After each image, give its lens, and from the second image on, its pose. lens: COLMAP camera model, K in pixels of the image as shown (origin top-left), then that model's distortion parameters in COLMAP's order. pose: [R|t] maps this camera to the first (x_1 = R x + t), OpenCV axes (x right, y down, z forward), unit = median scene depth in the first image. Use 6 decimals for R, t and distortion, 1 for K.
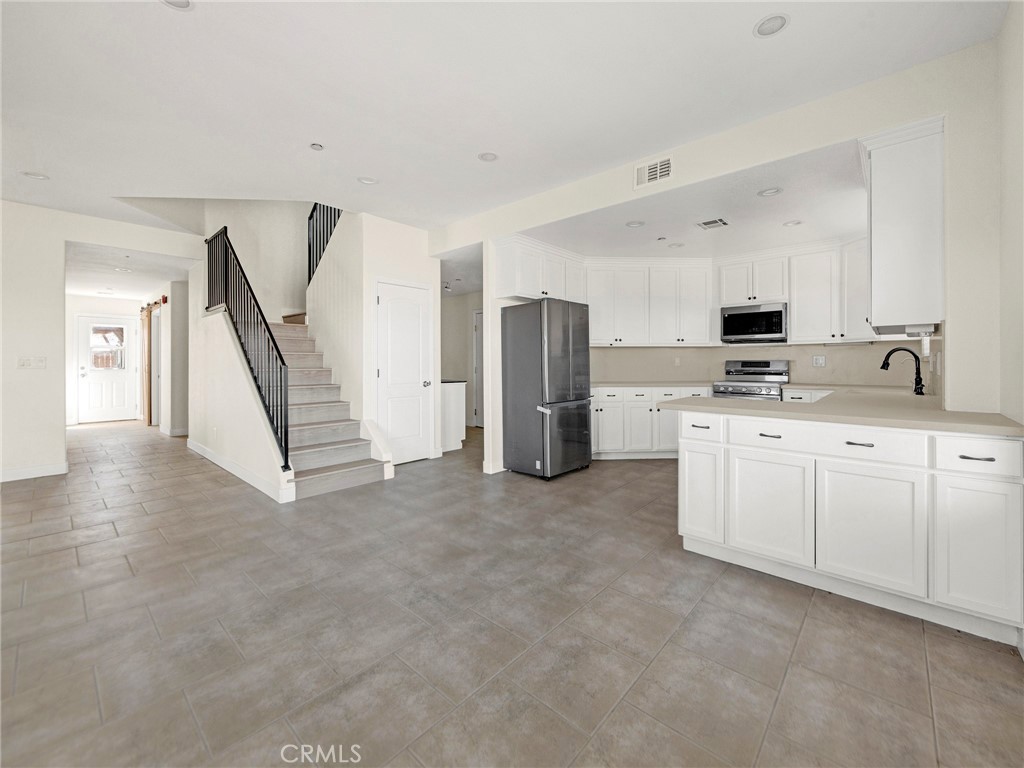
lens RADIAL K [[415.5, 0, 524.9], [0, 415.5, 357.6], [0, 0, 1]] dist [-0.007649, 0.001204]
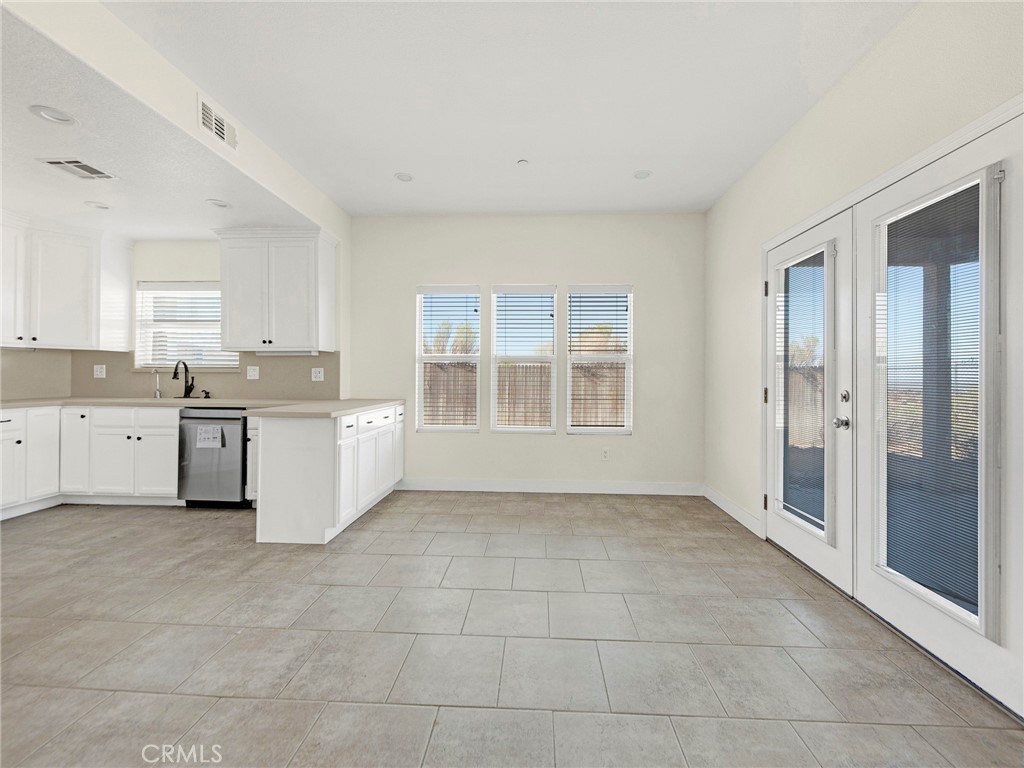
lens RADIAL K [[415.5, 0, 515.7], [0, 415.5, 377.1], [0, 0, 1]] dist [-0.007649, 0.001204]
pose [[-0.613991, -0.011242, 0.789233, -0.732832], [-0.015908, 0.999872, 0.001866, 0.008084], [-0.789153, -0.011409, -0.614091, 1.192550]]
